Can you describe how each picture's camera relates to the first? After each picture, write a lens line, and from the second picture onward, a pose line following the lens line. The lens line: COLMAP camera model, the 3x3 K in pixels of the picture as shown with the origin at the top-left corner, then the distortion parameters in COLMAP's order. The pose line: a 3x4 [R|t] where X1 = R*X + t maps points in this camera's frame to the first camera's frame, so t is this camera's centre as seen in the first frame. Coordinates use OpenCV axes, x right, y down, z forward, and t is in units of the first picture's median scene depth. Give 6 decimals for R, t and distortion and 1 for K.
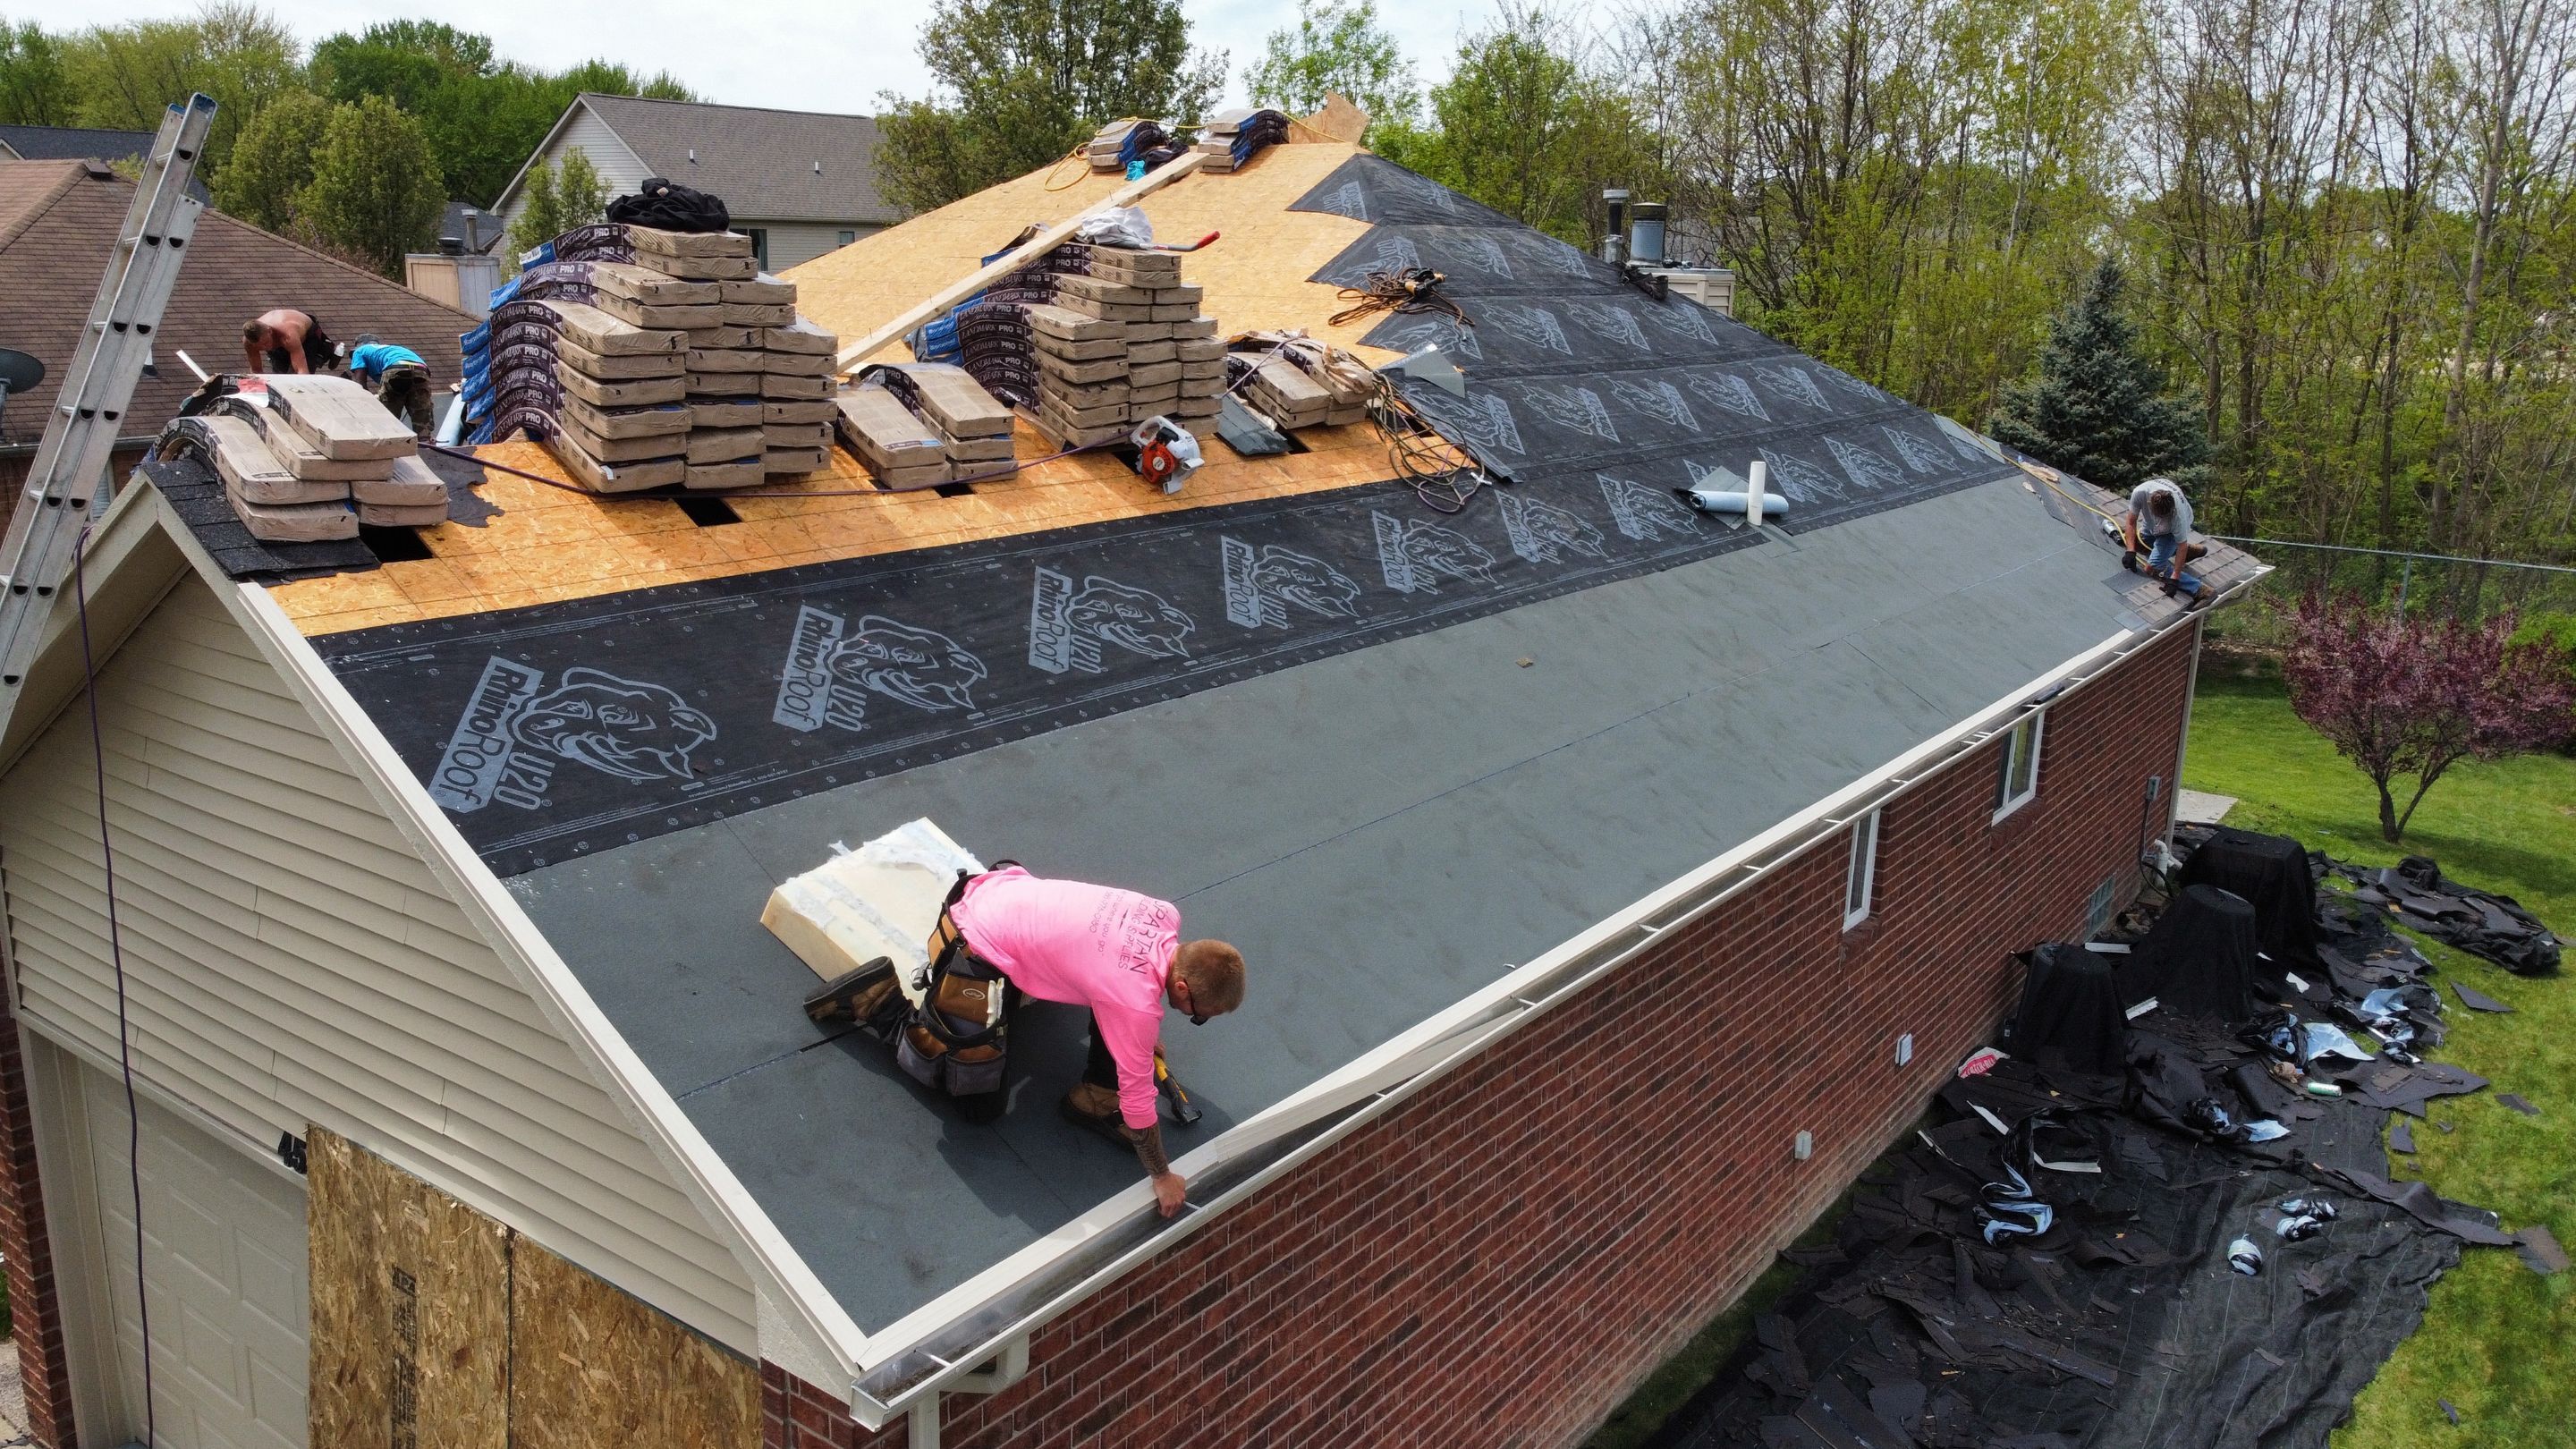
lens RADIAL K [[1953.6, 0, 1261.8], [0, 1953.6, 776.2], [0, 0, 1]] dist [0.009095, -0.014658]
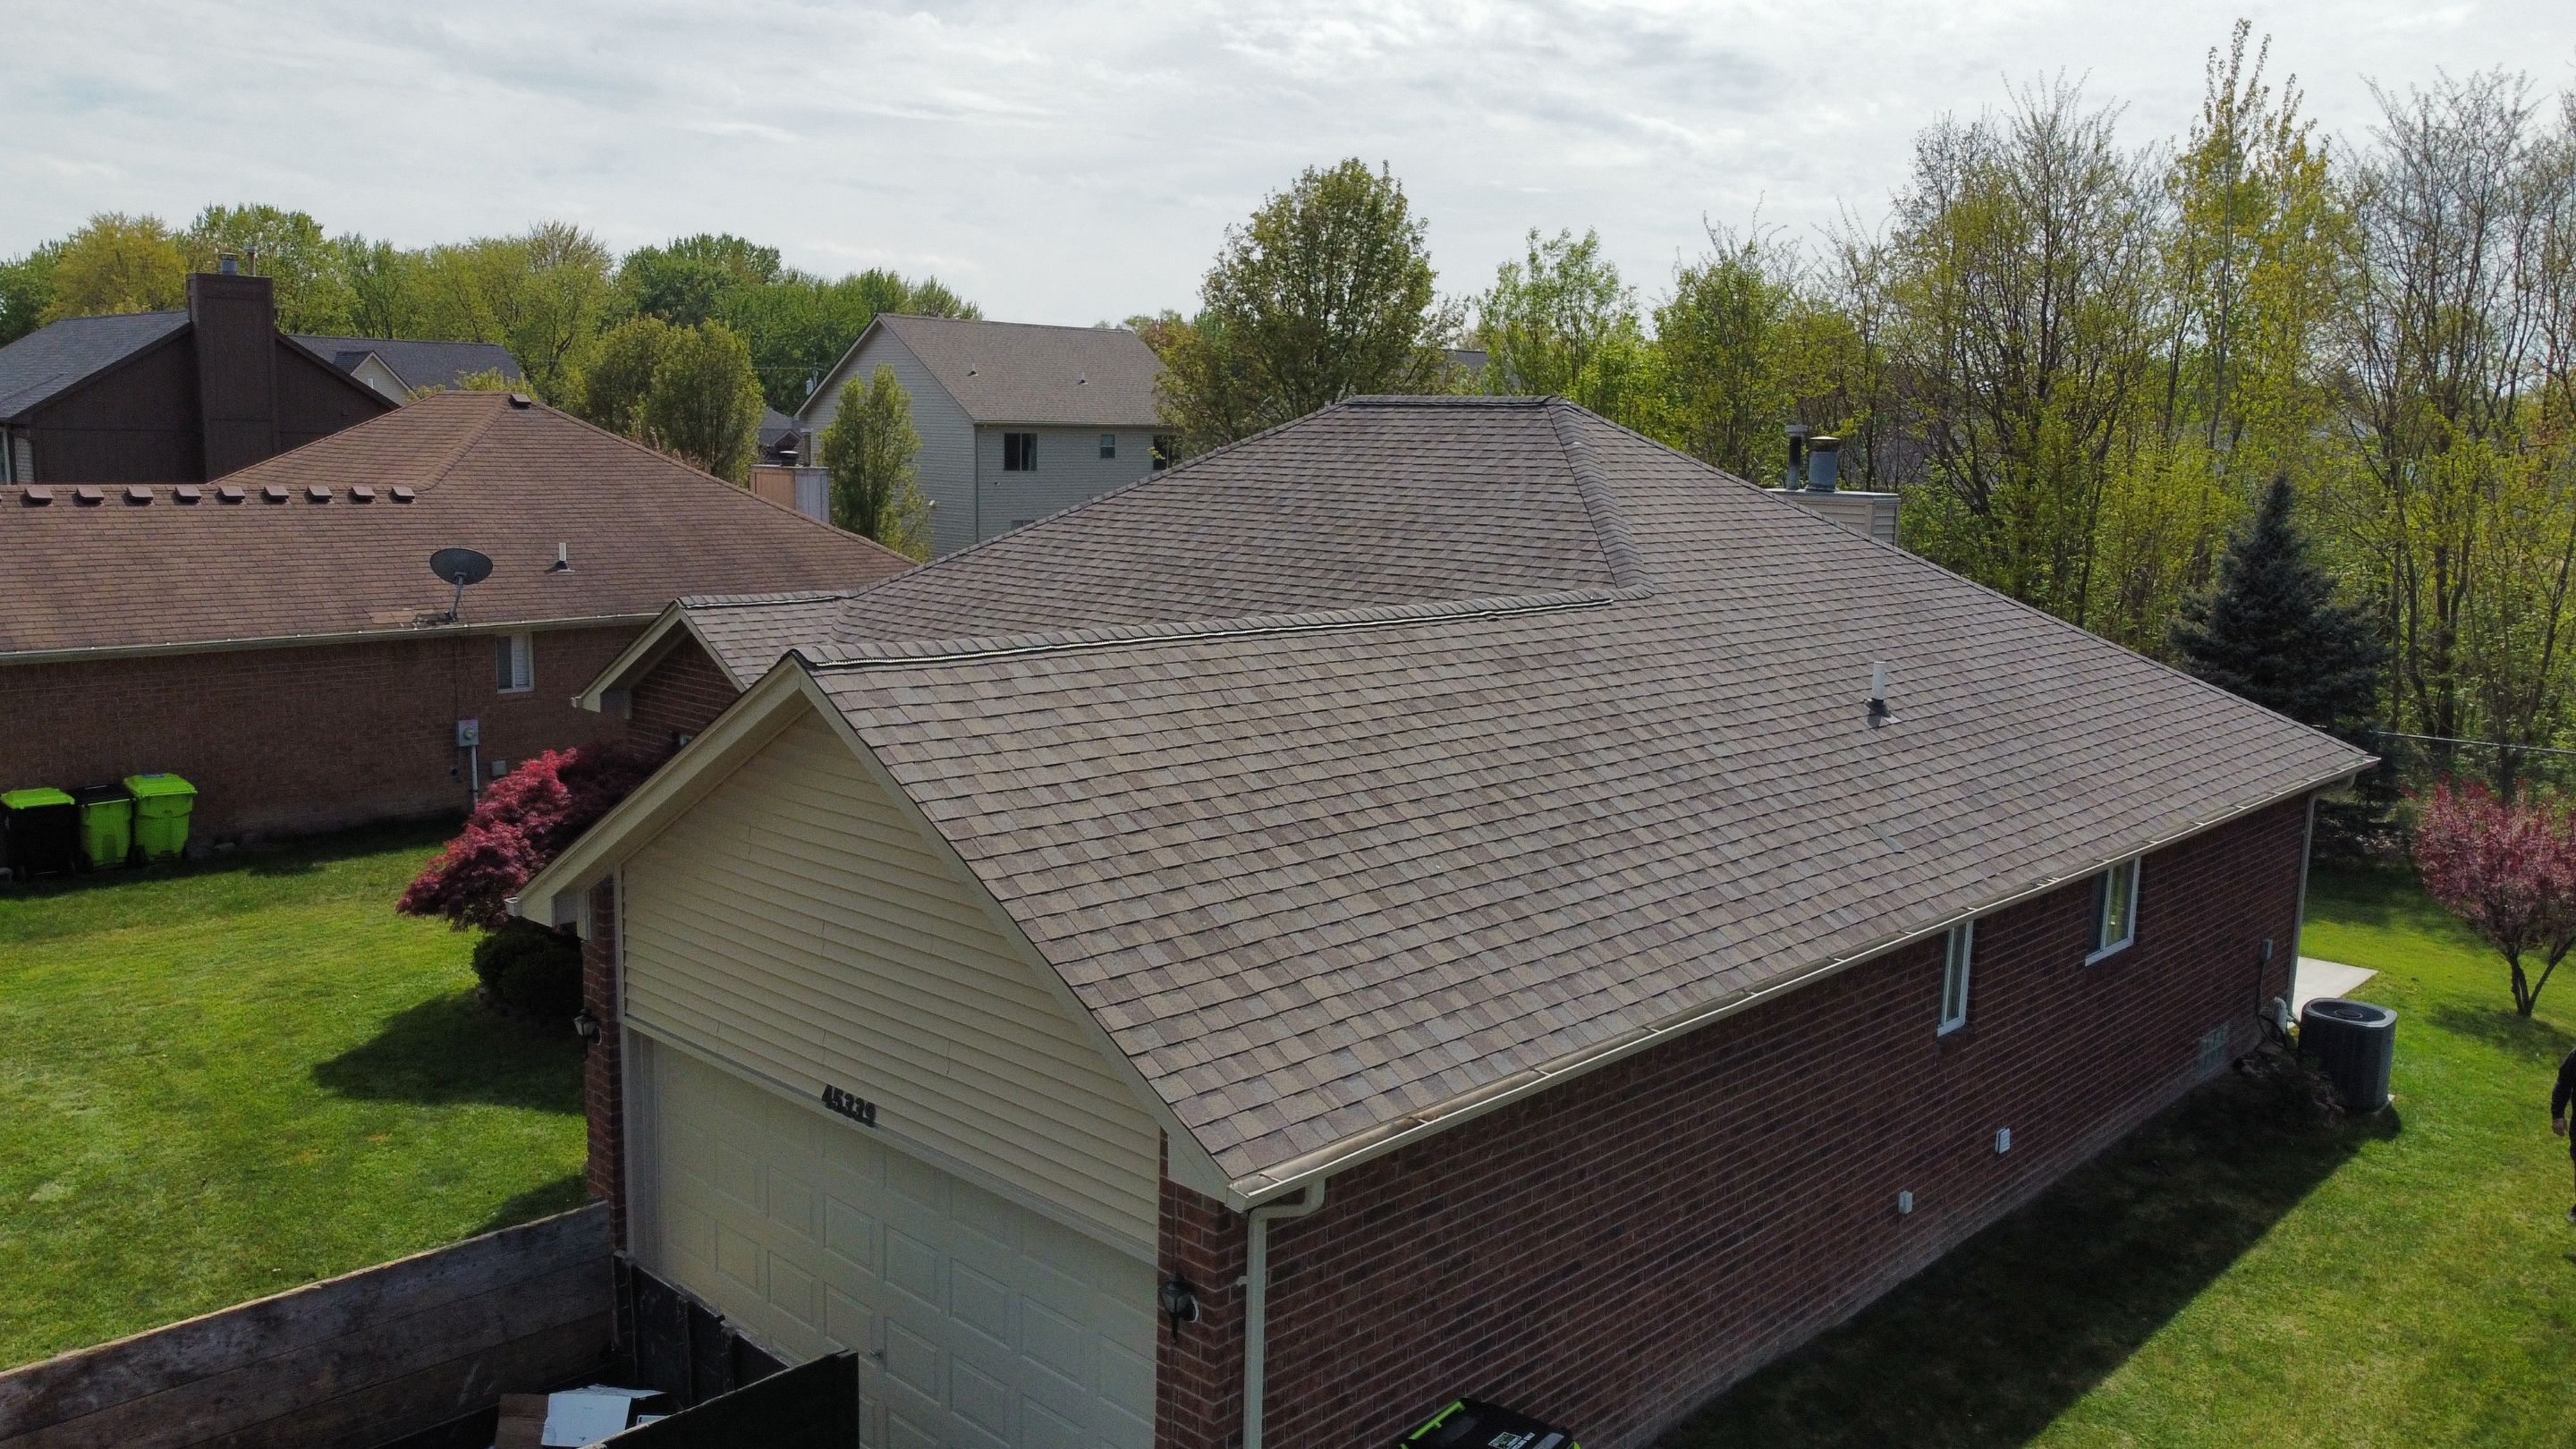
lens RADIAL K [[1953.6, 0, 1236.0], [0, 1953.6, 718.6], [0, 0, 1]] dist [0.009095, -0.014658]
pose [[0.991675, 0.019100, -0.127341, 0.004718], [-0.034334, 0.992356, -0.118533, 0.045877], [0.124104, 0.121919, 0.984751, -0.342498]]
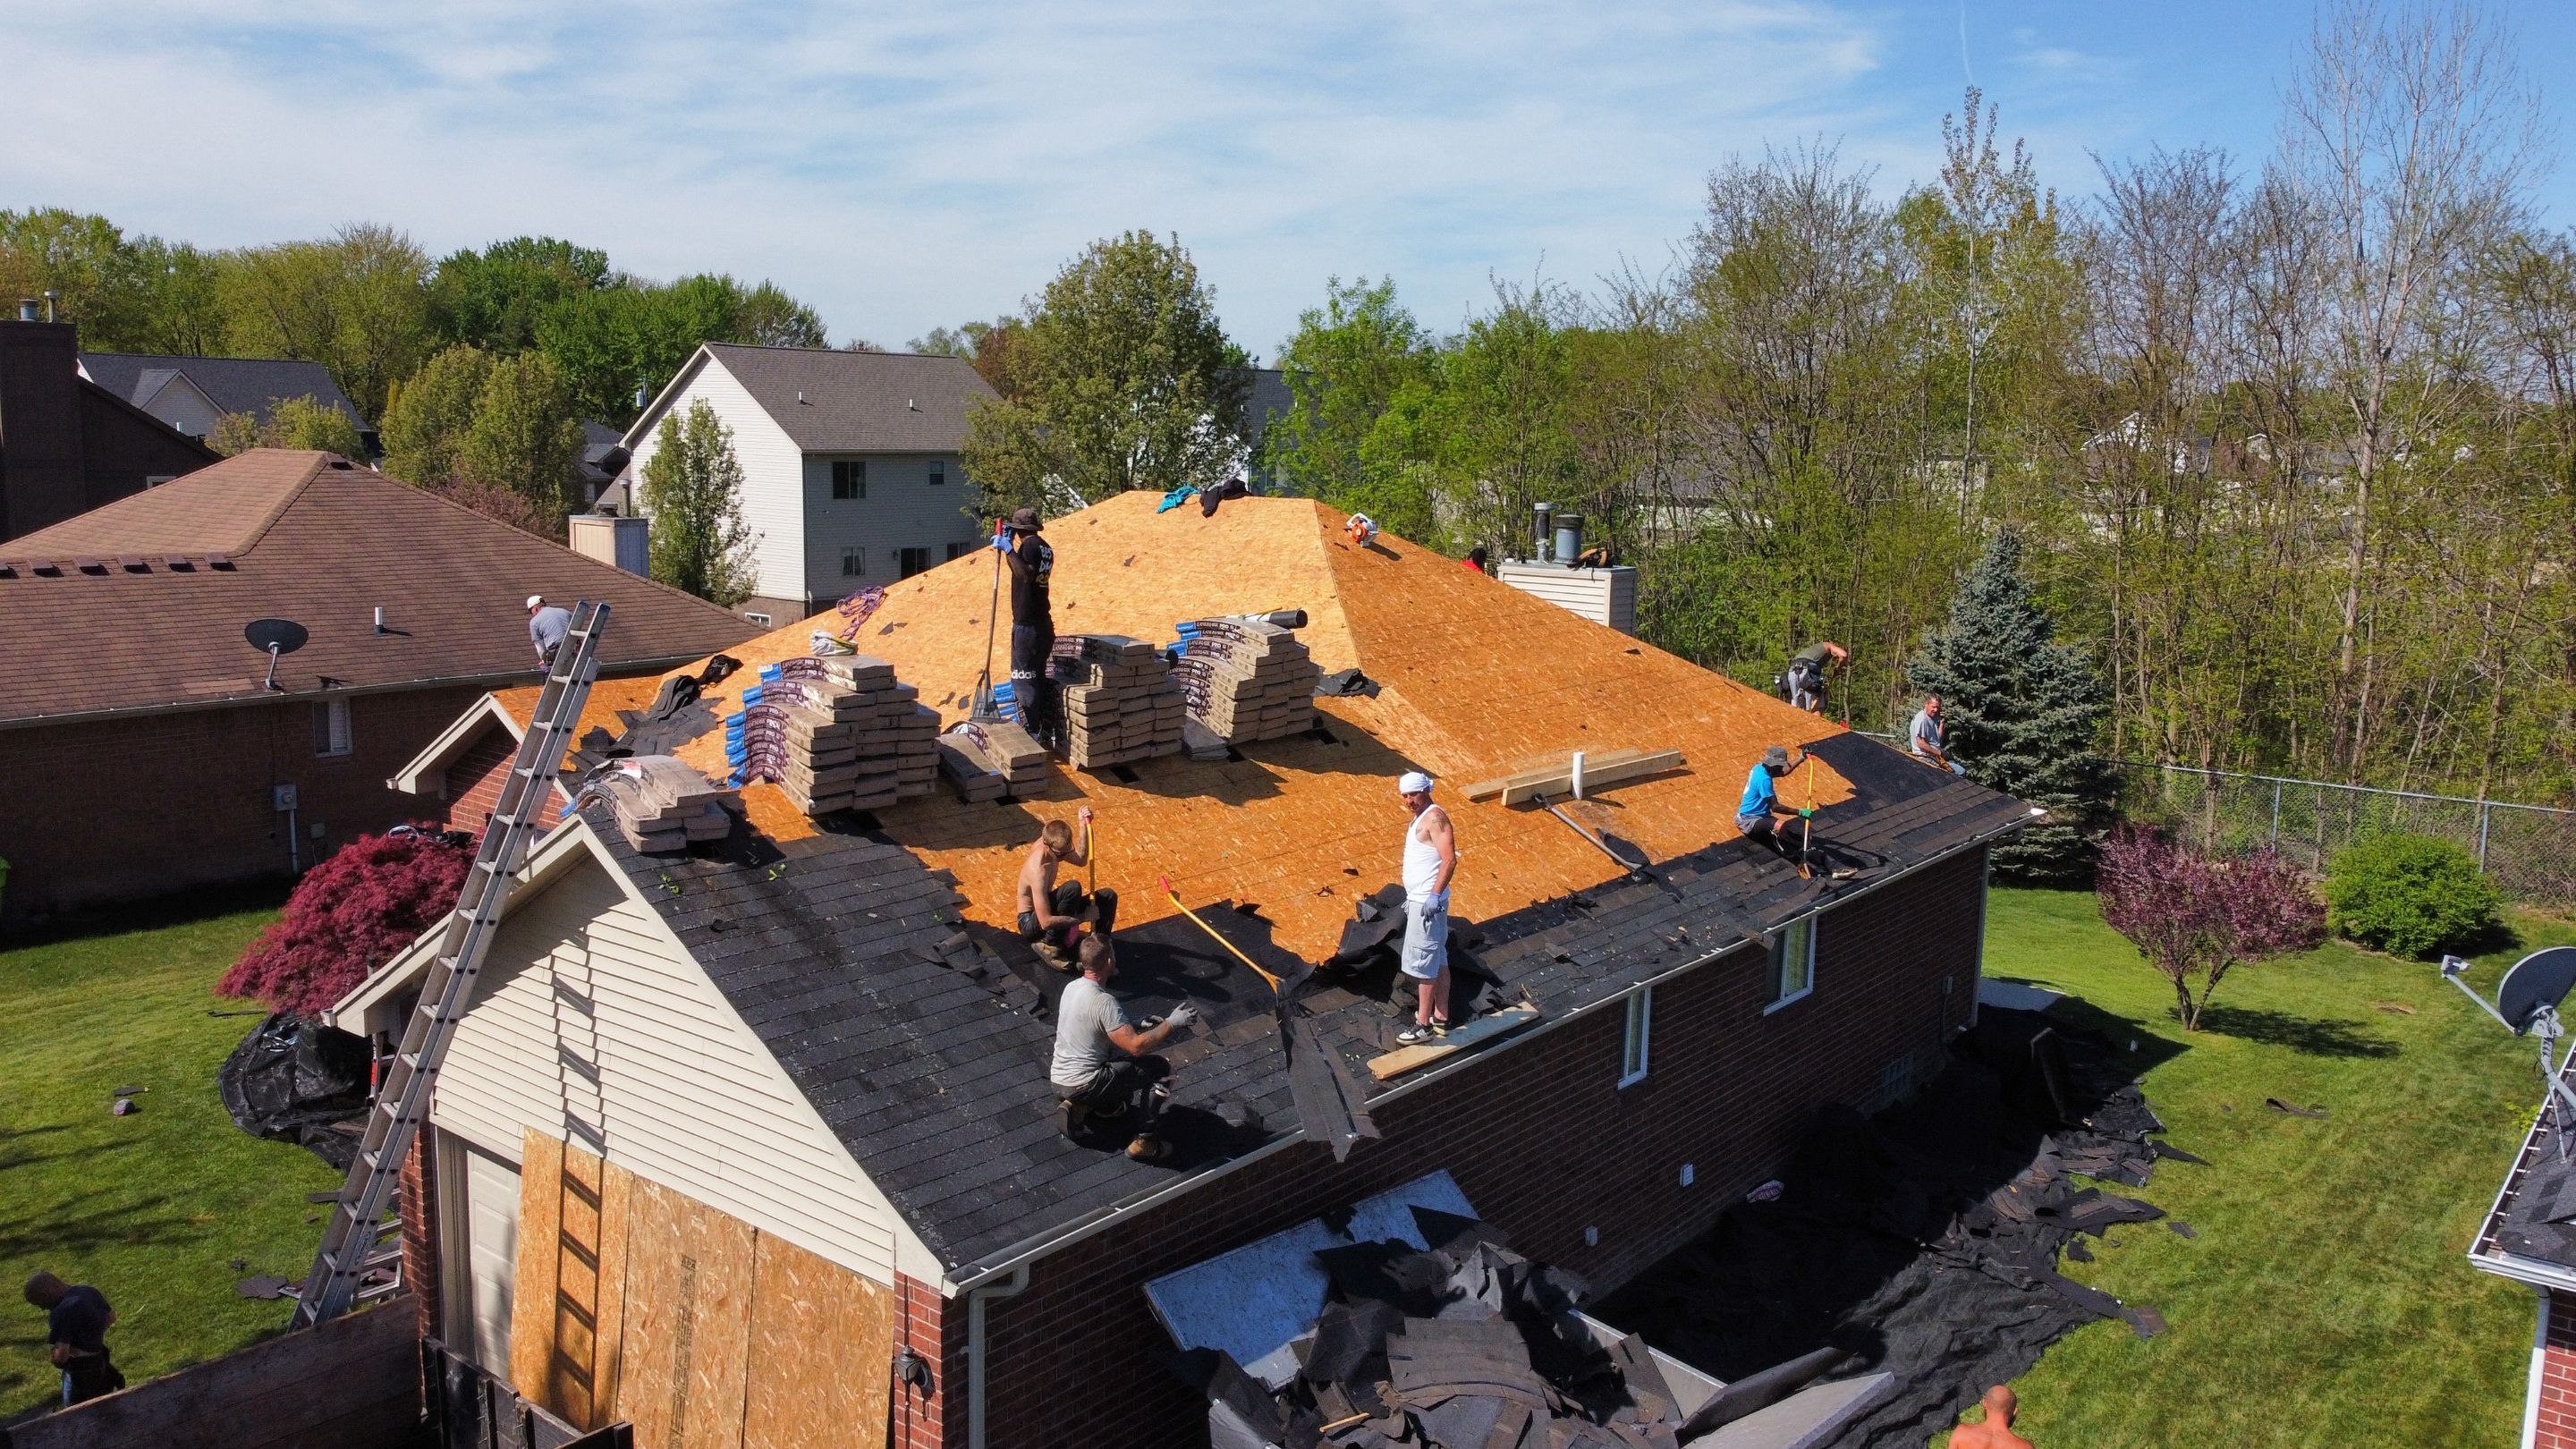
lens RADIAL K [[1953.6, 0, 1227.8], [0, 1953.6, 748.5], [0, 0, 1]] dist [0.009095, -0.014658]
pose [[0.998489, 0.002150, -0.054904, 0.092844], [-0.007949, 0.994375, -0.105615, -0.014268], [0.054368, 0.105892, 0.992890, -0.496724]]
